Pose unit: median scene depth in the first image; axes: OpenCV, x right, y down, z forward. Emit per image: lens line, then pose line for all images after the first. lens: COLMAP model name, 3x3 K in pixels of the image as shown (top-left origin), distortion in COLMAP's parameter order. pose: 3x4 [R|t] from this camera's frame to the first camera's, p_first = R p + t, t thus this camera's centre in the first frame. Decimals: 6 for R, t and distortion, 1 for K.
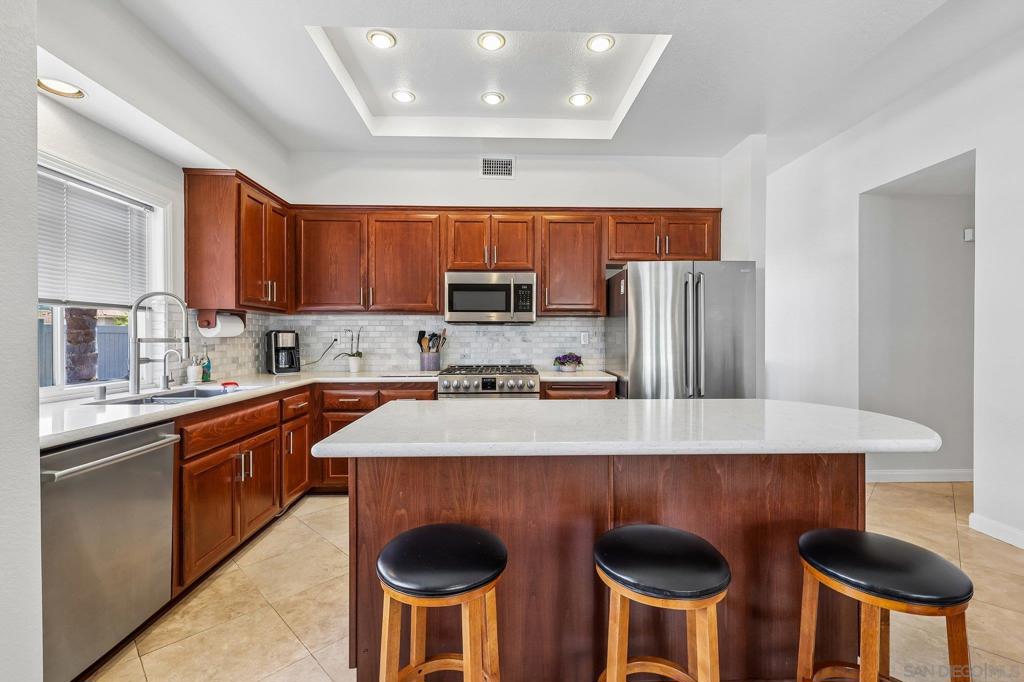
lens RADIAL K [[444.3, 0, 512.5], [0, 444.3, 337.8], [0, 0, 1]] dist [-0.002803, -0.000456]
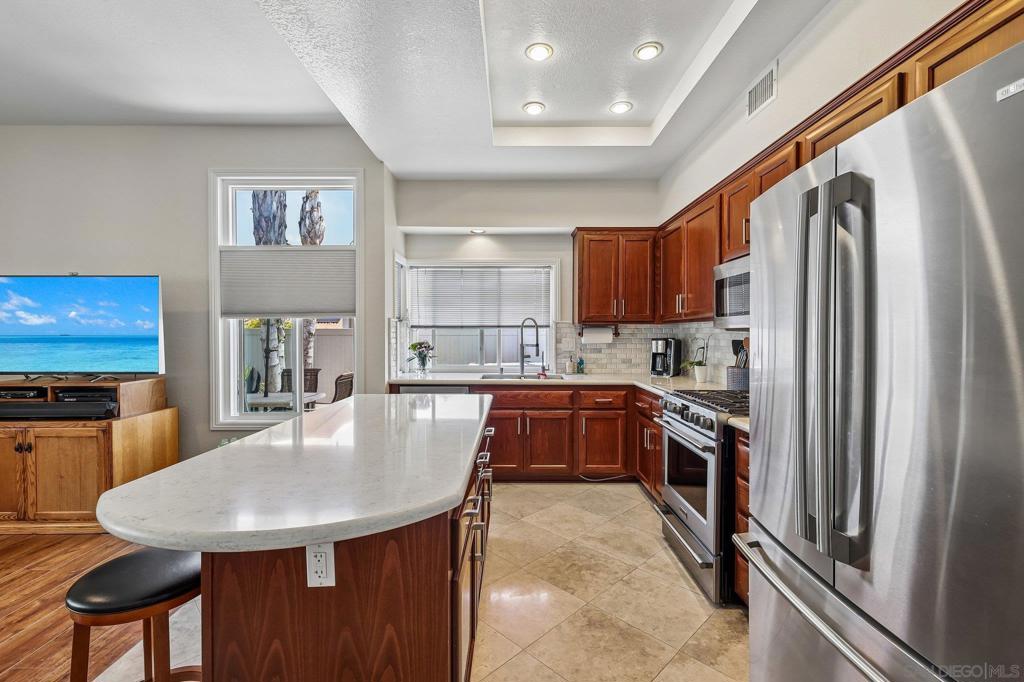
lens RADIAL K [[445.9, 0, 509.6], [0, 445.9, 338.9], [0, 0, 1]] dist [0.001383, -0.000071]
pose [[-0.036671, 0.012930, -0.999244, 0.655256], [-0.002155, 0.999913, 0.013018, -0.028658], [0.999325, 0.002631, -0.036639, 0.666075]]
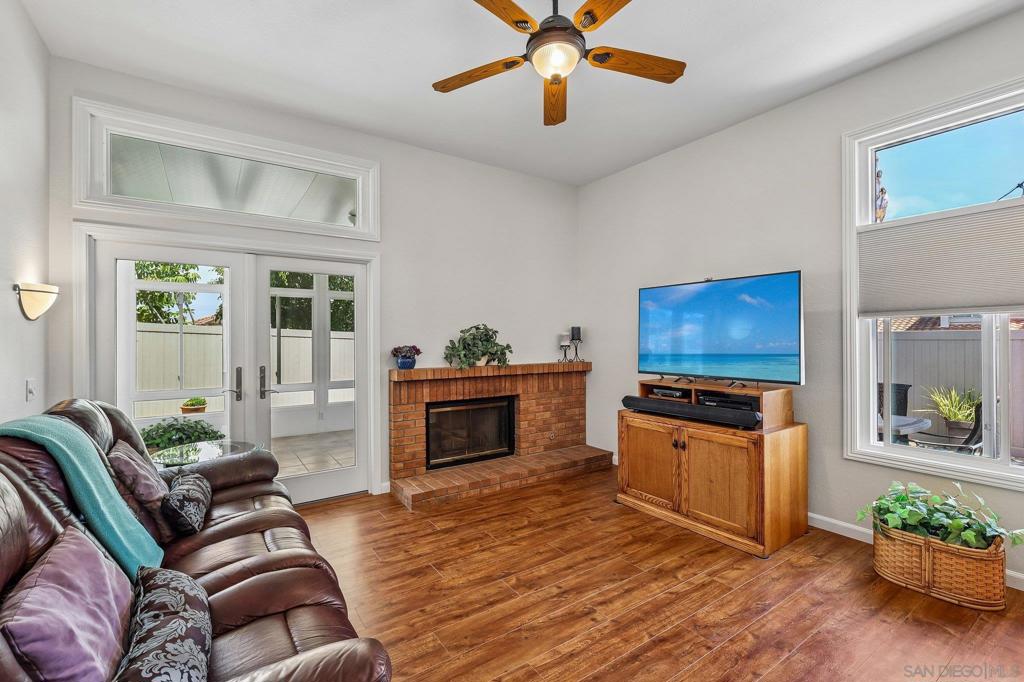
lens RADIAL K [[441.6, 0, 511.1], [0, 441.6, 339.5], [0, 0, 1]] dist [0.002104, -0.000481]
pose [[-0.845348, 0.003113, -0.534207, 0.612326], [0.001982, 0.999994, 0.002690, -0.025848], [0.534212, 0.001215, -0.845350, 0.301547]]
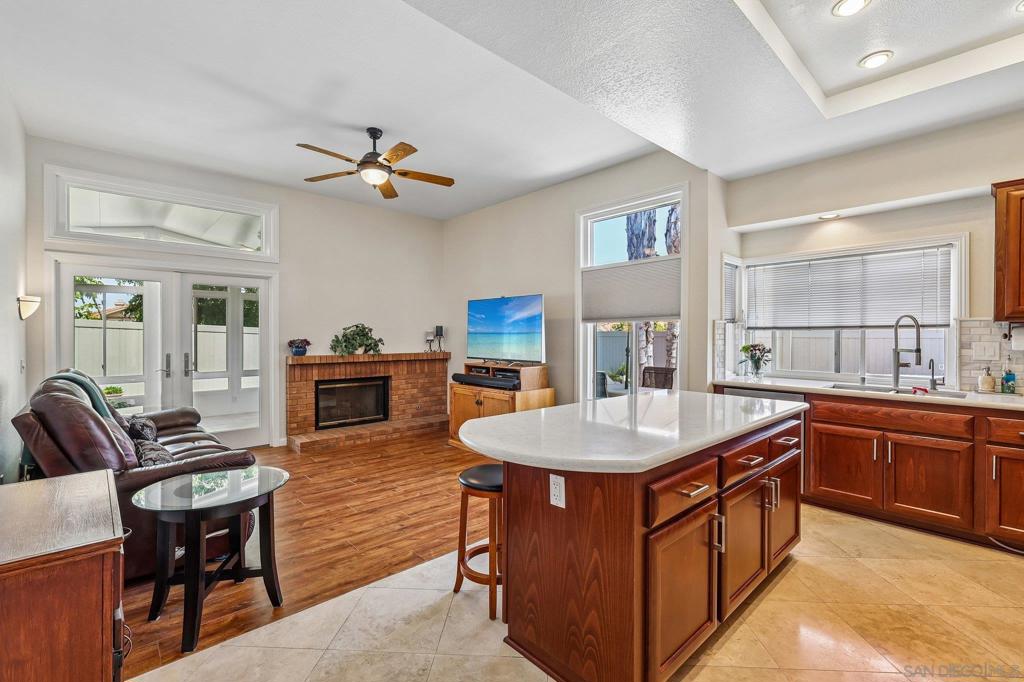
lens RADIAL K [[441.6, 0, 511.1], [0, 441.6, 339.5], [0, 0, 1]] dist [0.002104, -0.000481]
pose [[-0.758526, 0.004100, -0.651630, 0.679906], [-0.004127, 0.999930, 0.011096, -0.026000], [0.651630, 0.011107, -0.758456, 0.835579]]
